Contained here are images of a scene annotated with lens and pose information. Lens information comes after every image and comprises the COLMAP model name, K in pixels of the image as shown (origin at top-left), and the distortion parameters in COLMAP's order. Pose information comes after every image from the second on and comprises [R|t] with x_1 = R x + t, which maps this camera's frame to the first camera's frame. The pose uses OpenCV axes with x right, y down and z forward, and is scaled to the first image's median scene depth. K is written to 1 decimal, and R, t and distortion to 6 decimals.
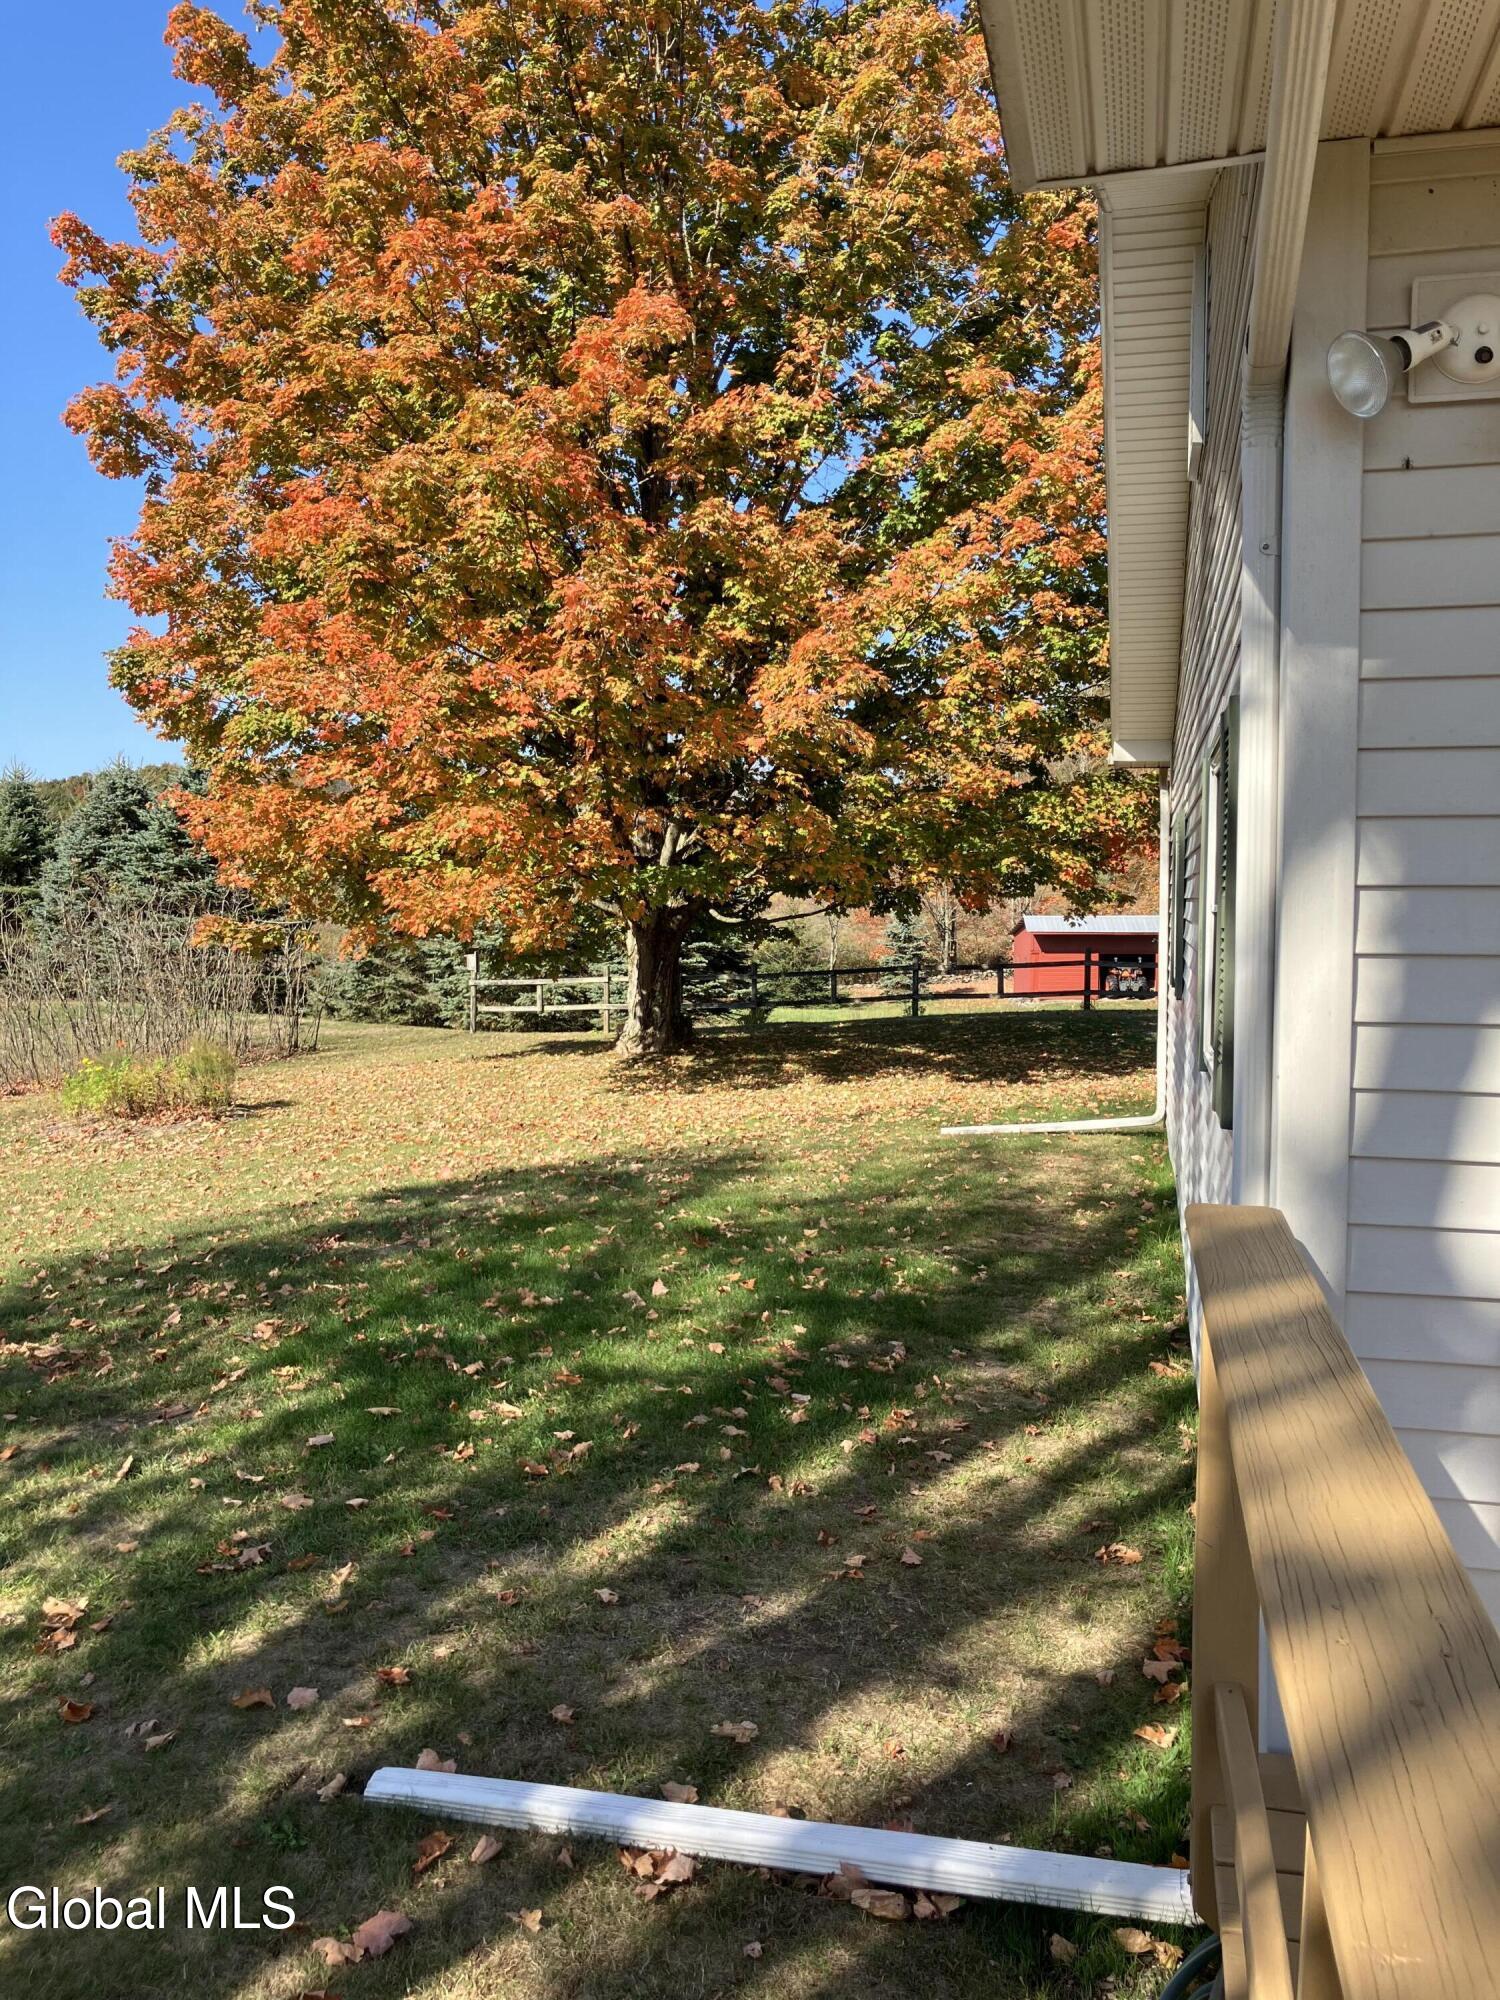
lens RADIAL K [[1638.9, 0, 750.0], [0, 1638.9, 1000.0], [0, 0, 1]] dist [-0.017502, -0.003711]
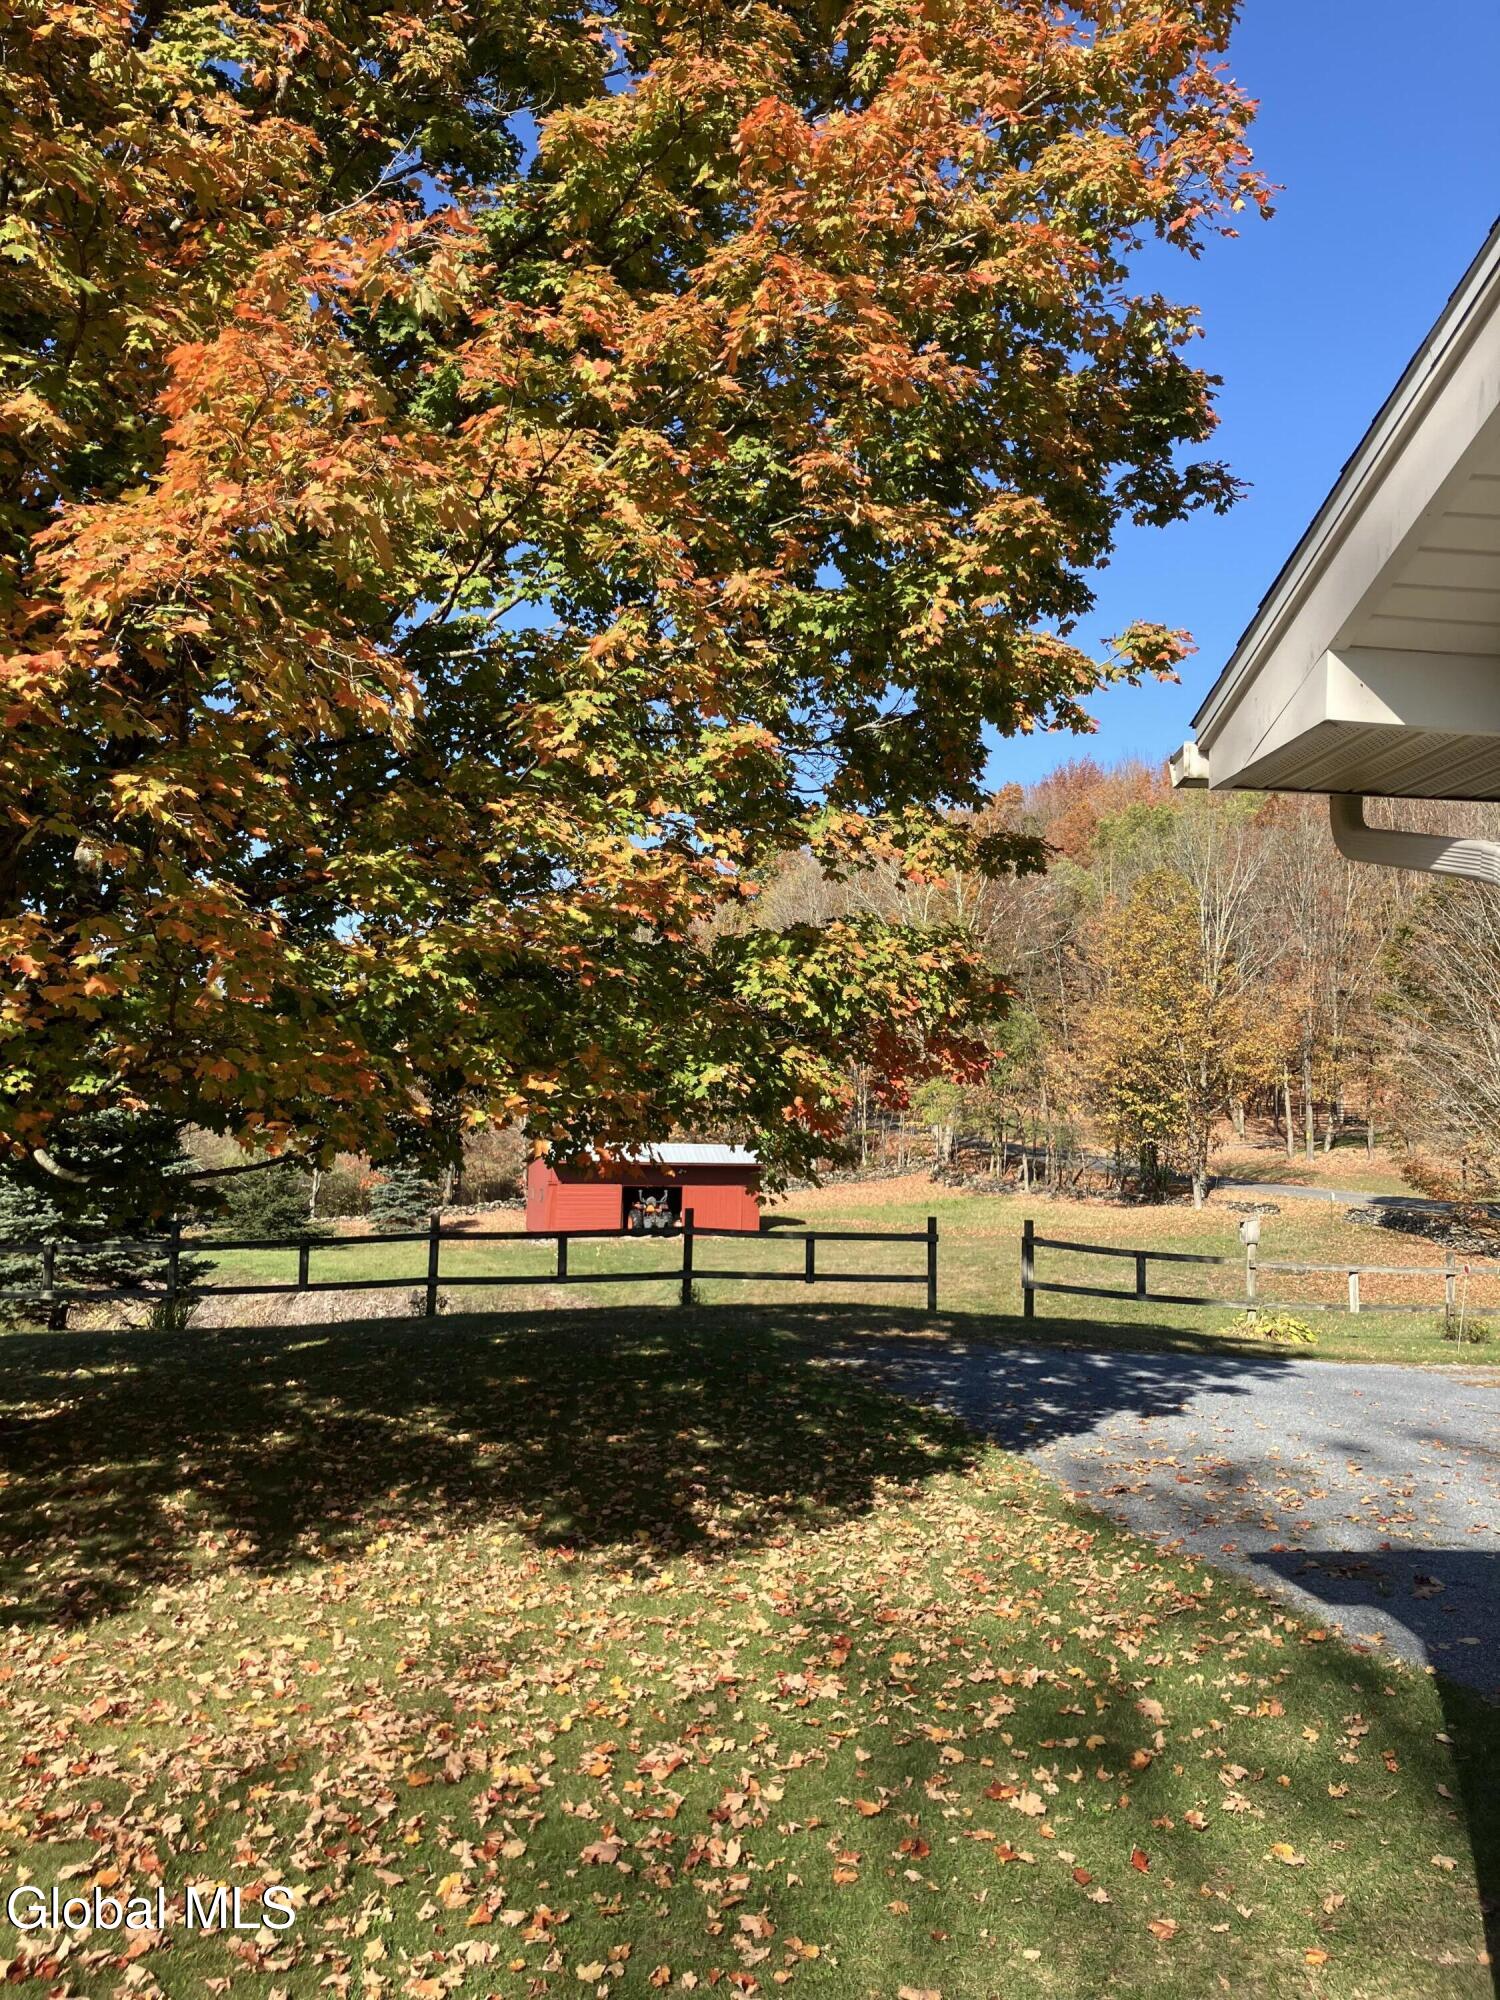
lens RADIAL K [[1638.9, 0, 750.0], [0, 1638.9, 1000.0], [0, 0, 1]] dist [-0.017502, -0.003711]
pose [[0.953138, 0.055118, 0.297472, 0.034304], [-0.015498, 0.990868, -0.133939, -0.040946], [-0.302138, 0.123052, 0.945289, 0.509592]]
